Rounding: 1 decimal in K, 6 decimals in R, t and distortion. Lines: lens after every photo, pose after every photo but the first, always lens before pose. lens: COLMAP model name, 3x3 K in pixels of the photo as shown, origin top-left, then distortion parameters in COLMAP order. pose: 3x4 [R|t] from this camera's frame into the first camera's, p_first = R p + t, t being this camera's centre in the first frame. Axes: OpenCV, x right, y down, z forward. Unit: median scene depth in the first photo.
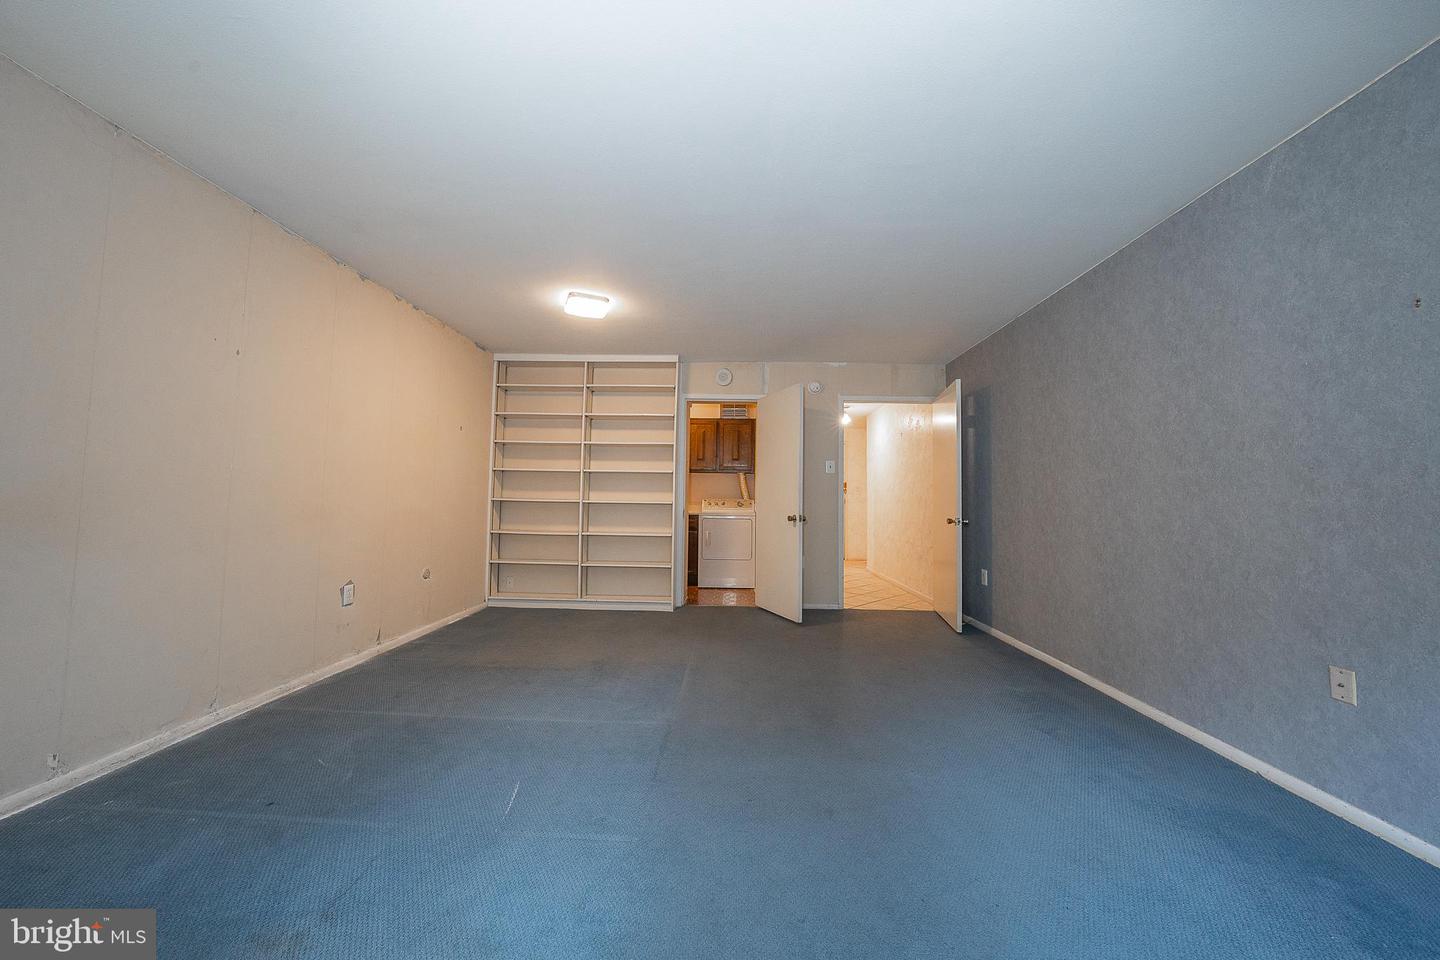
lens RADIAL K [[495.0, 0, 719.9], [0, 495.0, 474.3], [0, 0, 1]] dist [-0.023949, 0.005353]
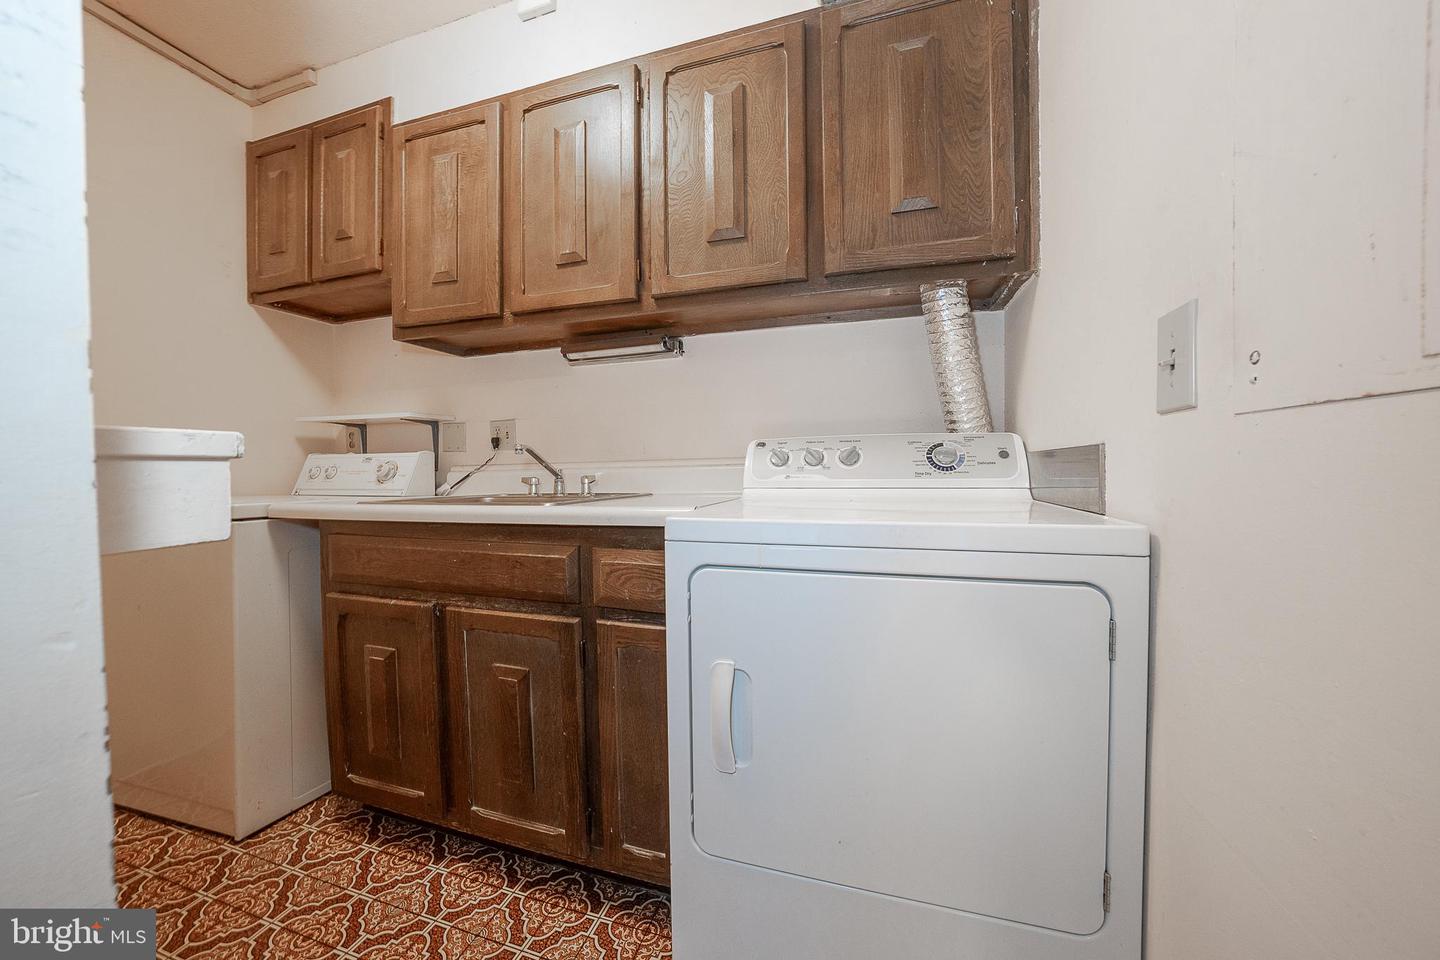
lens RADIAL K [[495.0, 0, 719.9], [0, 495.0, 474.3], [0, 0, 1]] dist [-0.023949, 0.005353]
pose [[0.920878, -0.001665, -0.389847, 0.036623], [0.027885, 0.997711, 0.061607, 0.052637], [0.388852, -0.067603, 0.918817, 0.782331]]
